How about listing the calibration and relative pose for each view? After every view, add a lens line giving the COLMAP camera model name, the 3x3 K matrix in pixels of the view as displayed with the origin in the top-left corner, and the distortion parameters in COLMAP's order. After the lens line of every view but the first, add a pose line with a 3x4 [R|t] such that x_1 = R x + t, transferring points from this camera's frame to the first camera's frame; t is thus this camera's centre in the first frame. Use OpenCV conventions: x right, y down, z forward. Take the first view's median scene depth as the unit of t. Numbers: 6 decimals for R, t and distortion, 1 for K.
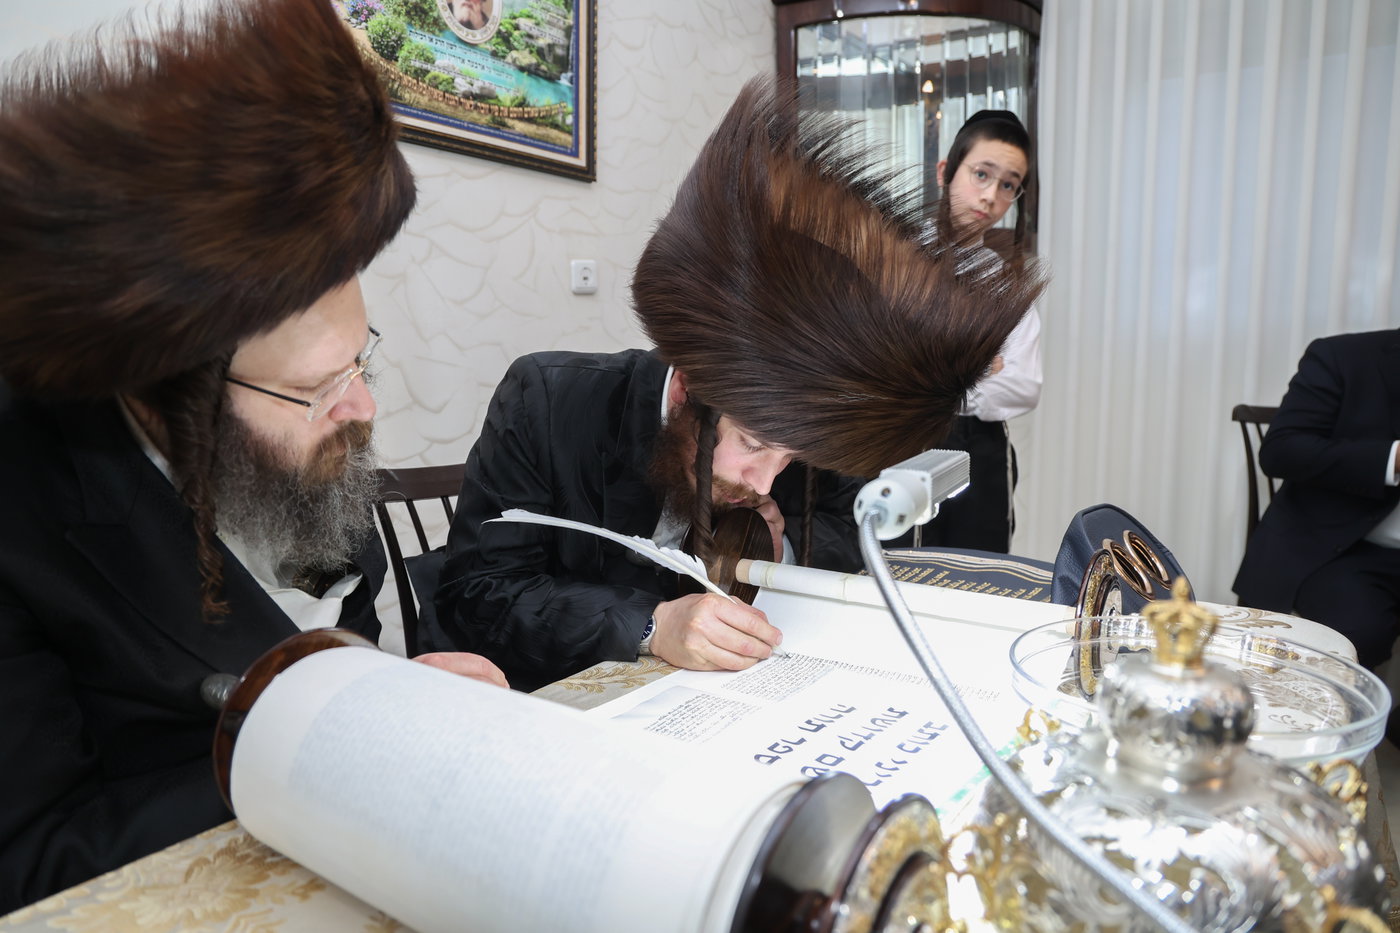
lens RADIAL K [[931.1, 0, 692.7], [0, 931.1, 460.7], [0, 0, 1]] dist [-0.074467, 0.030234]
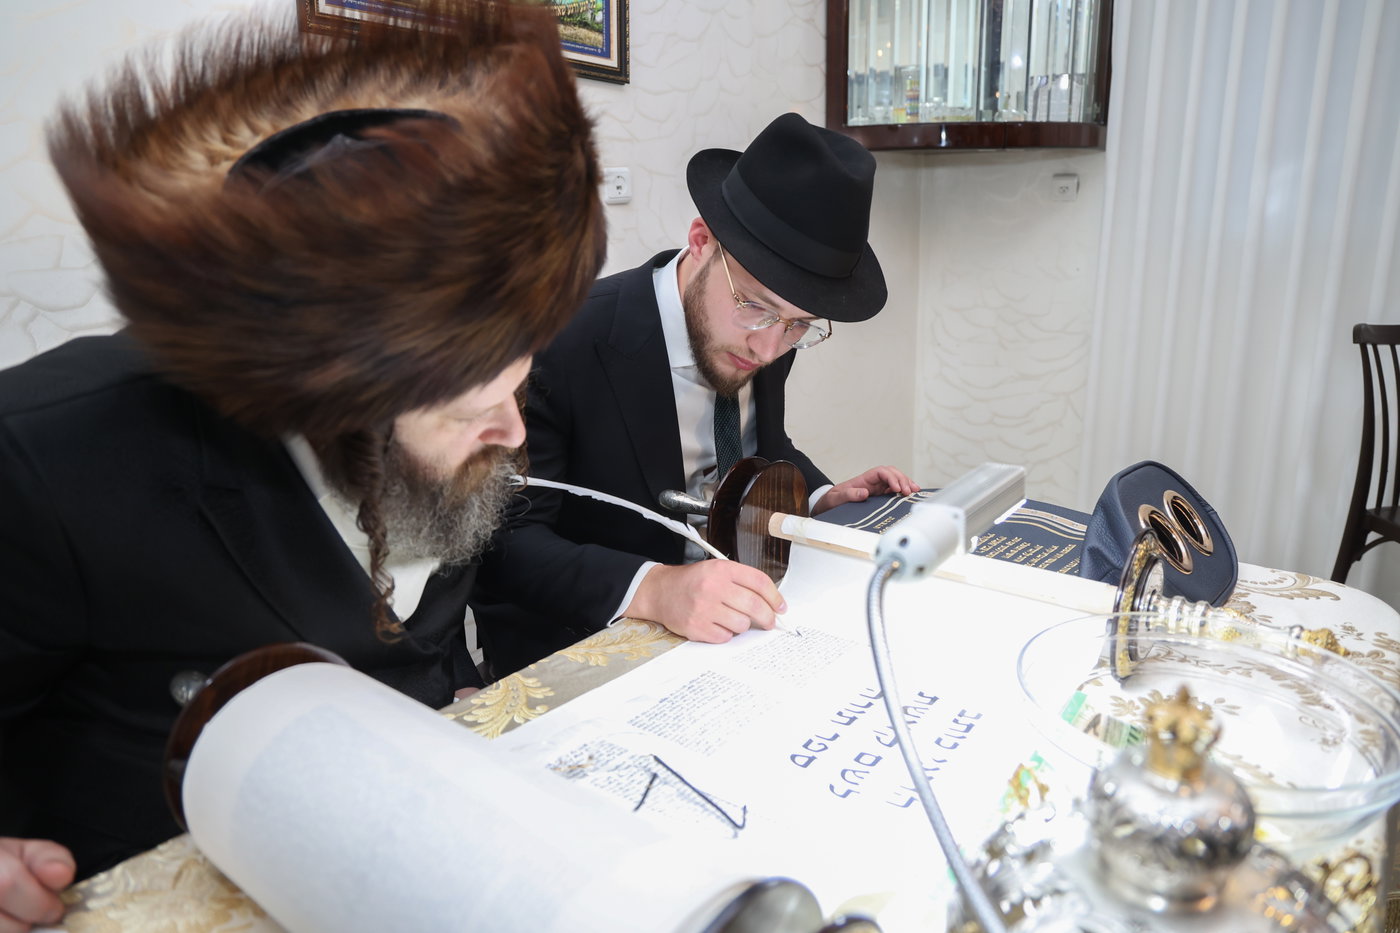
lens RADIAL K [[931.1, 0, 696.6], [0, 931.1, 463.7], [0, 0, 1]] dist [-0.074467, 0.030234]
pose [[0.998494, 0.010154, -0.053912, 0.043152], [-0.003268, 0.991987, 0.126296, -0.077514], [0.054763, -0.125930, 0.990526, 0.049386]]
